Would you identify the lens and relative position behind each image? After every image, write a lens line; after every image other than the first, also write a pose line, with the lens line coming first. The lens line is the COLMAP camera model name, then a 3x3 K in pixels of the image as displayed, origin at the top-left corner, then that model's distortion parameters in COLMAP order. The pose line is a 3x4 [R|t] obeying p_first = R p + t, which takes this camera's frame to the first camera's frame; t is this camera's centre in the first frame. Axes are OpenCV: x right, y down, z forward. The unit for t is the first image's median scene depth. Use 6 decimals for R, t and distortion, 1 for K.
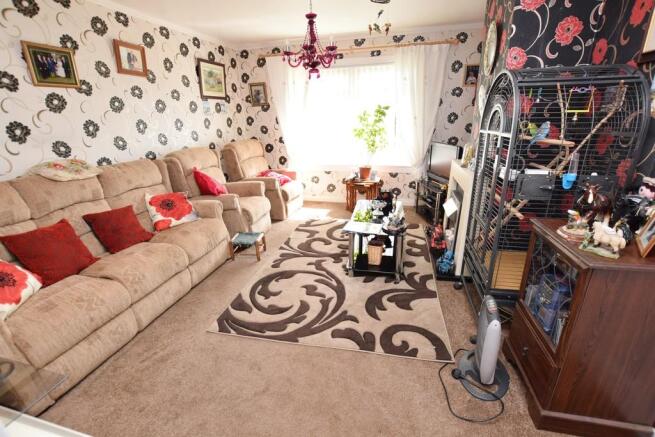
lens RADIAL K [[291.1, 0, 328.2], [0, 291.1, 217.4], [0, 0, 1]] dist [-0.019024, 0.001355]
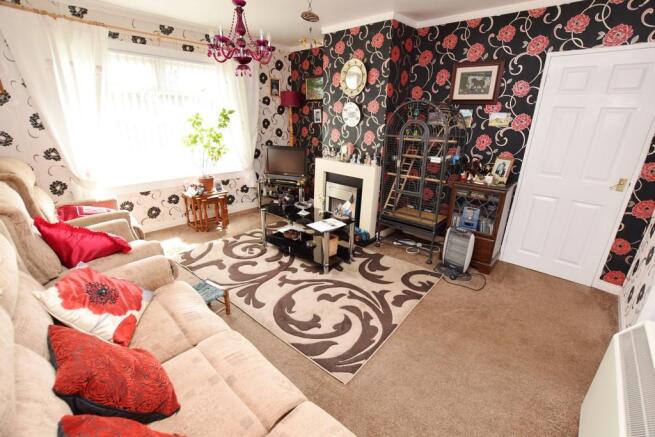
lens RADIAL K [[291.1, 0, 328.8], [0, 291.1, 218.3], [0, 0, 1]] dist [-0.019024, 0.001355]
pose [[0.468663, -0.251266, 0.846888, -0.778225], [0.258444, 0.955748, 0.140542, -0.137714], [-0.844726, 0.153006, 0.512862, 0.424939]]
